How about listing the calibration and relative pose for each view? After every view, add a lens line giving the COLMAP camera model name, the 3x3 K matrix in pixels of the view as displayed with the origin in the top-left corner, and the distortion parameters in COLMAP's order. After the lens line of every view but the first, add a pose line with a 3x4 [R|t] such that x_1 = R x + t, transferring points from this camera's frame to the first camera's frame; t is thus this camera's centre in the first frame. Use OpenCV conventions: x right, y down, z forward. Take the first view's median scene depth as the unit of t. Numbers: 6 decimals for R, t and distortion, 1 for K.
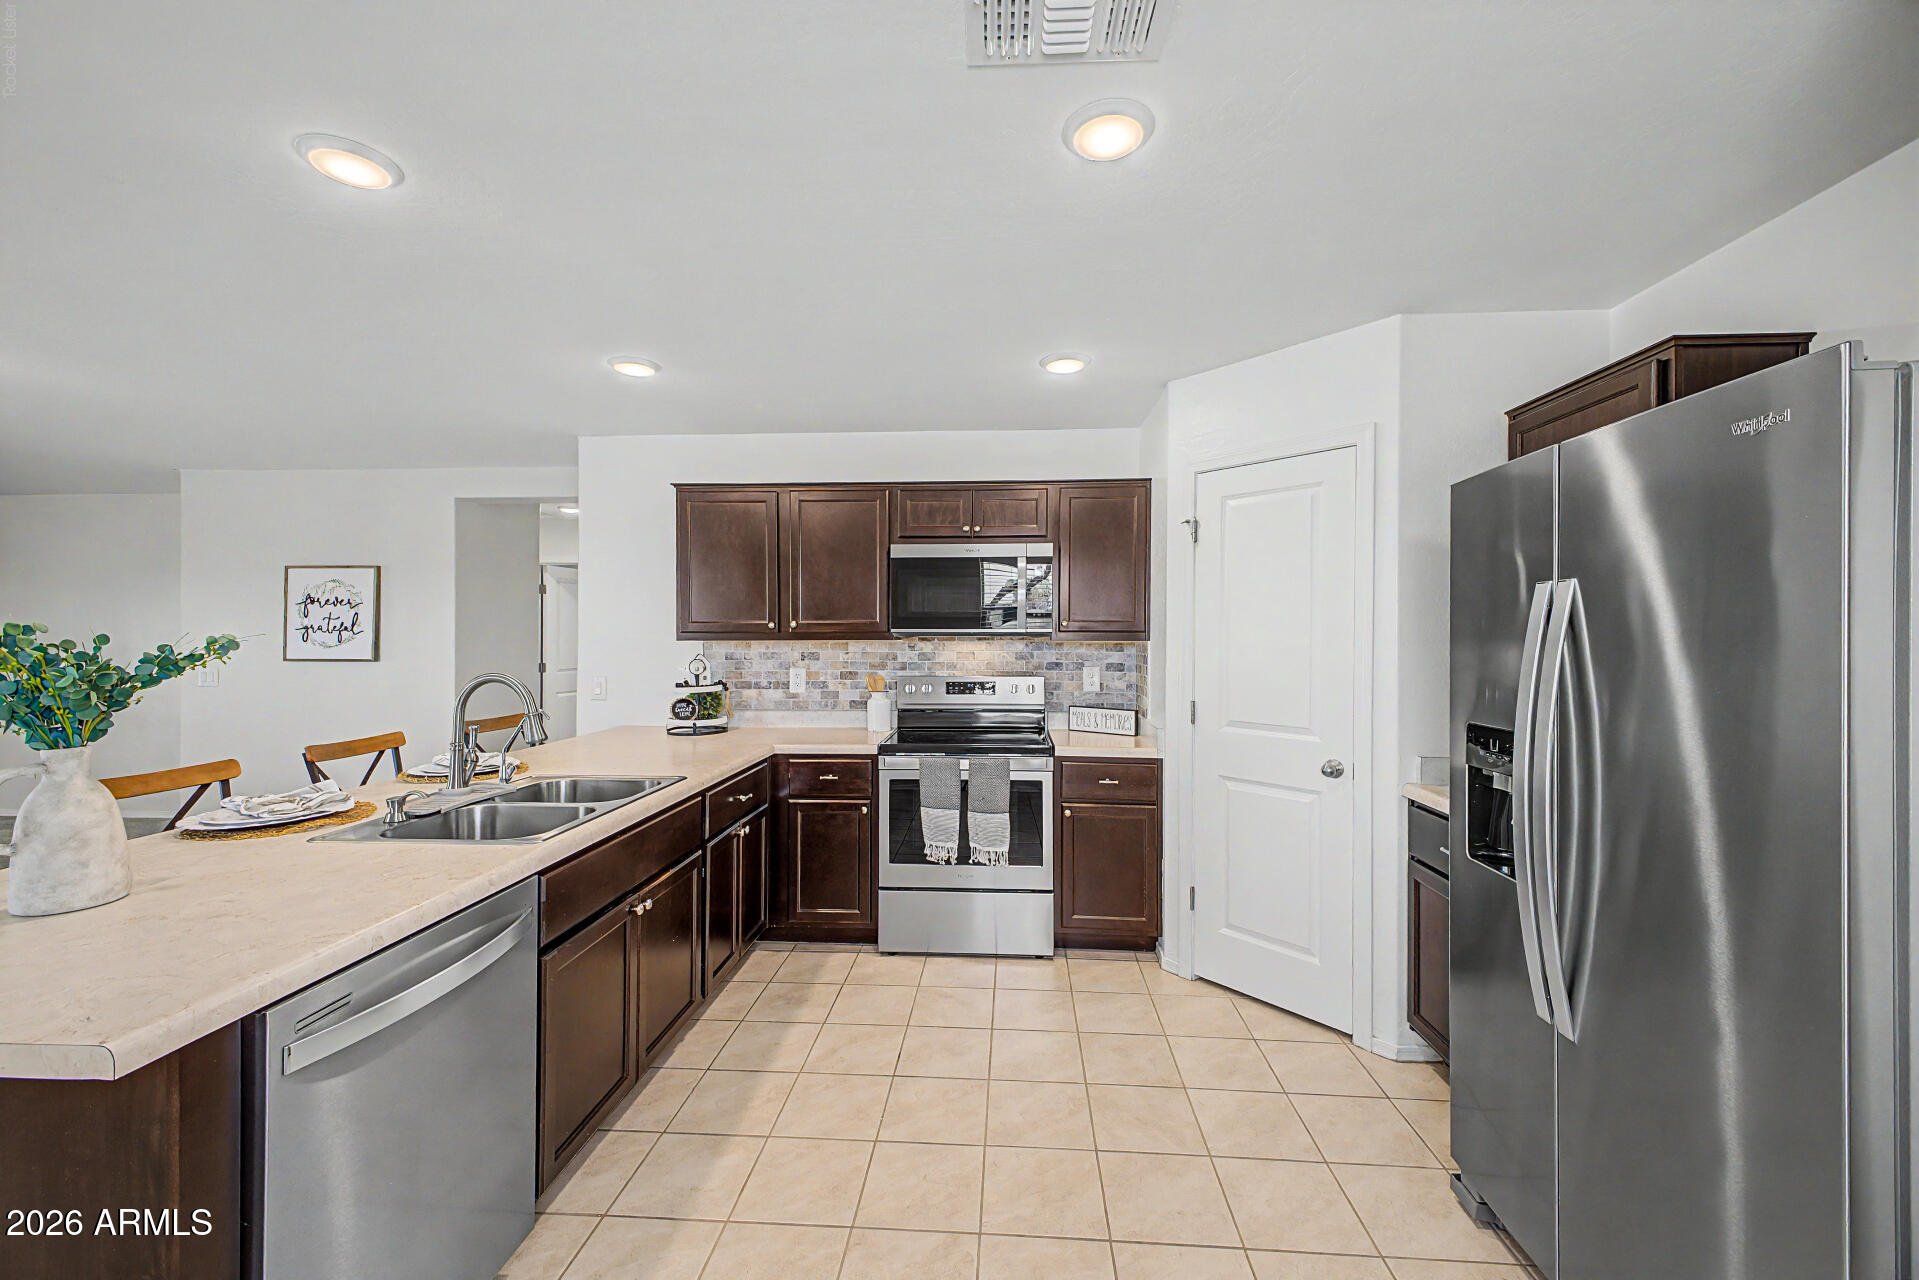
lens RADIAL K [[756.8, 0, 956.2], [0, 756.8, 644.4], [0, 0, 1]] dist [0.032452, -0.011611]
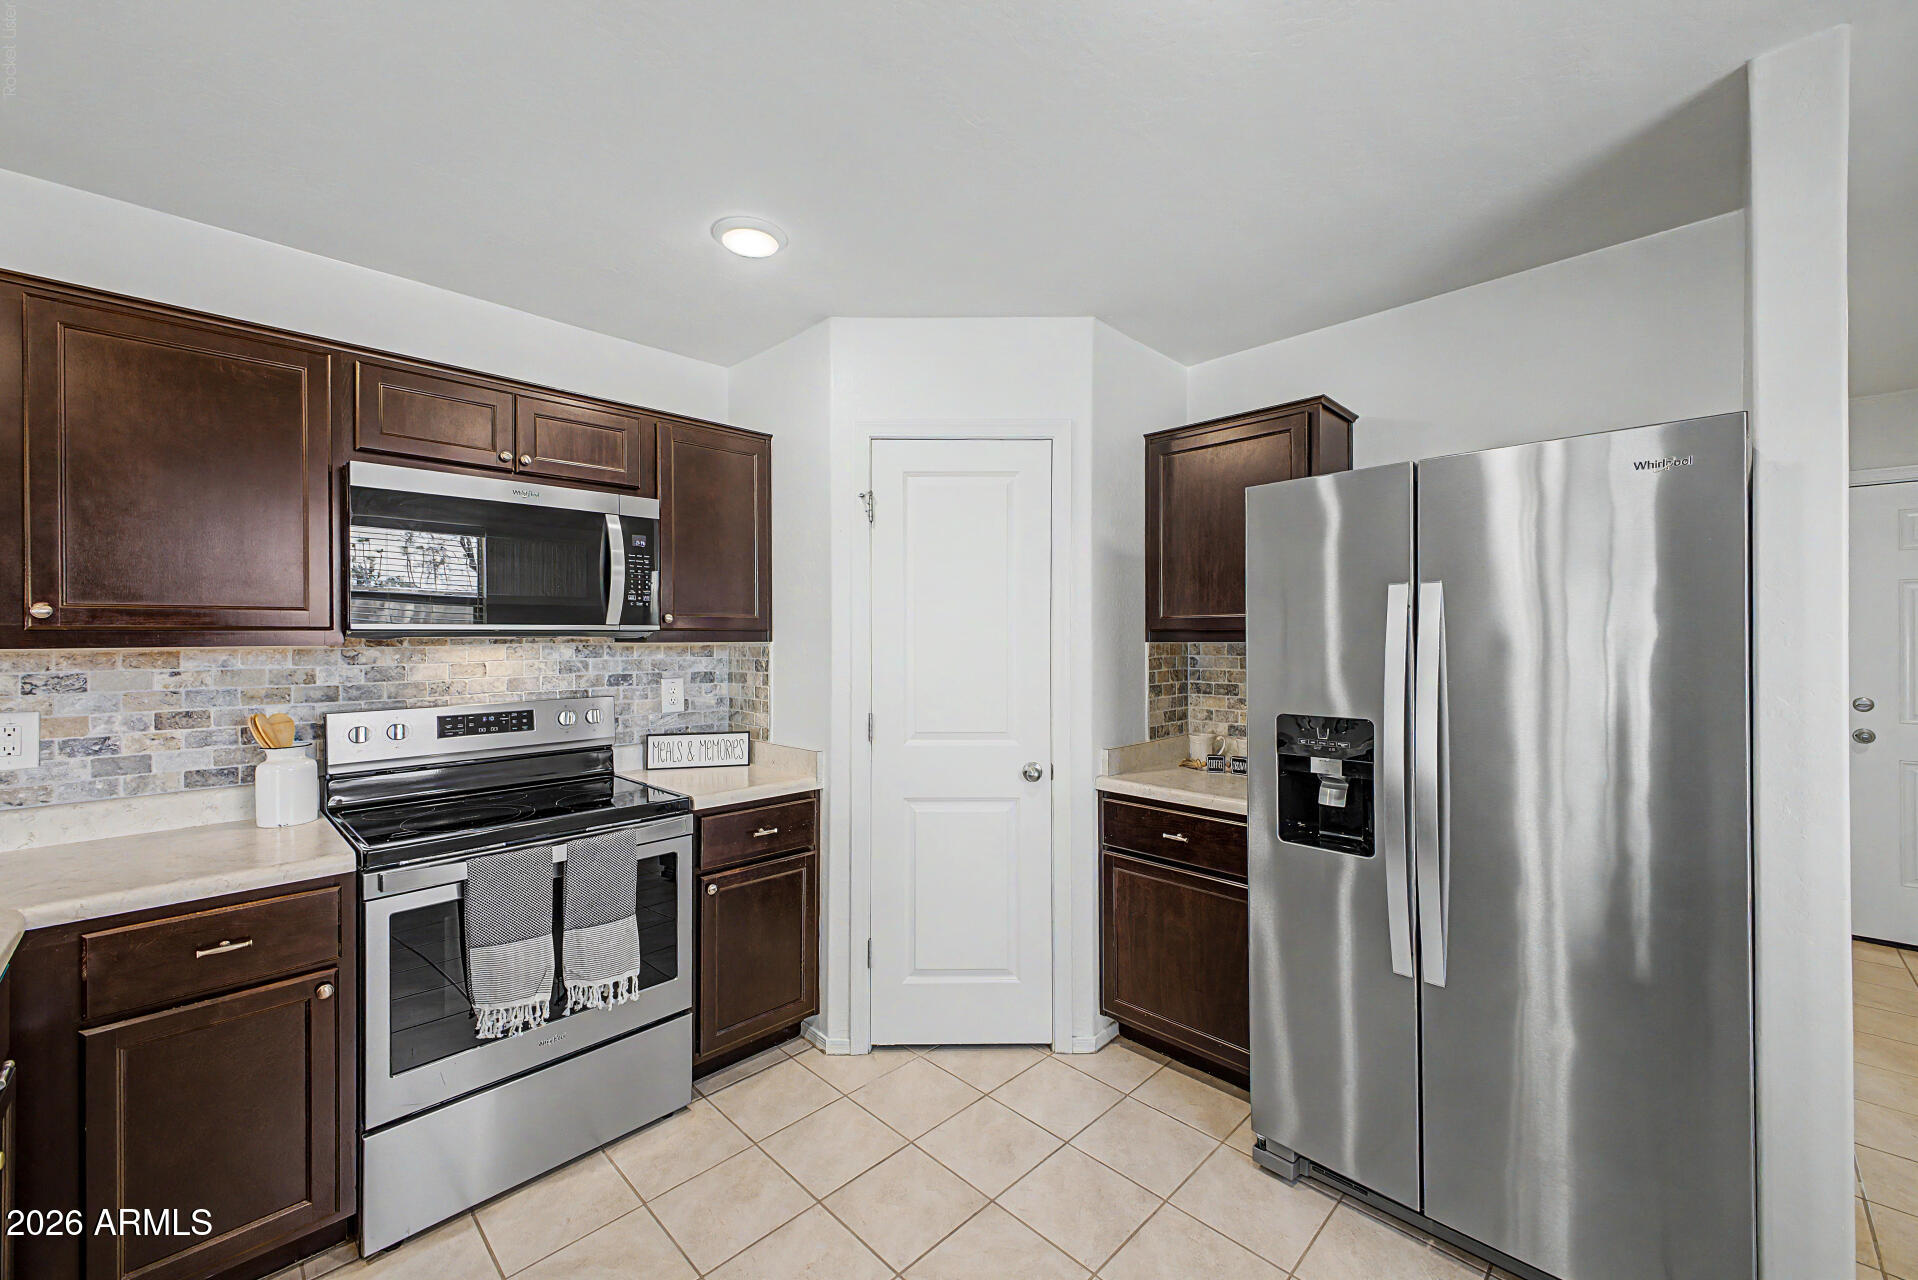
lens RADIAL K [[756.5, 0, 955.7], [0, 756.5, 644.4], [0, 0, 1]] dist [0.032452, -0.011611]
pose [[0.647319, -0.011428, 0.762134, -0.217848], [0.014631, 0.999890, 0.002566, -0.001199], [-0.762079, 0.009490, 0.647415, 0.339218]]
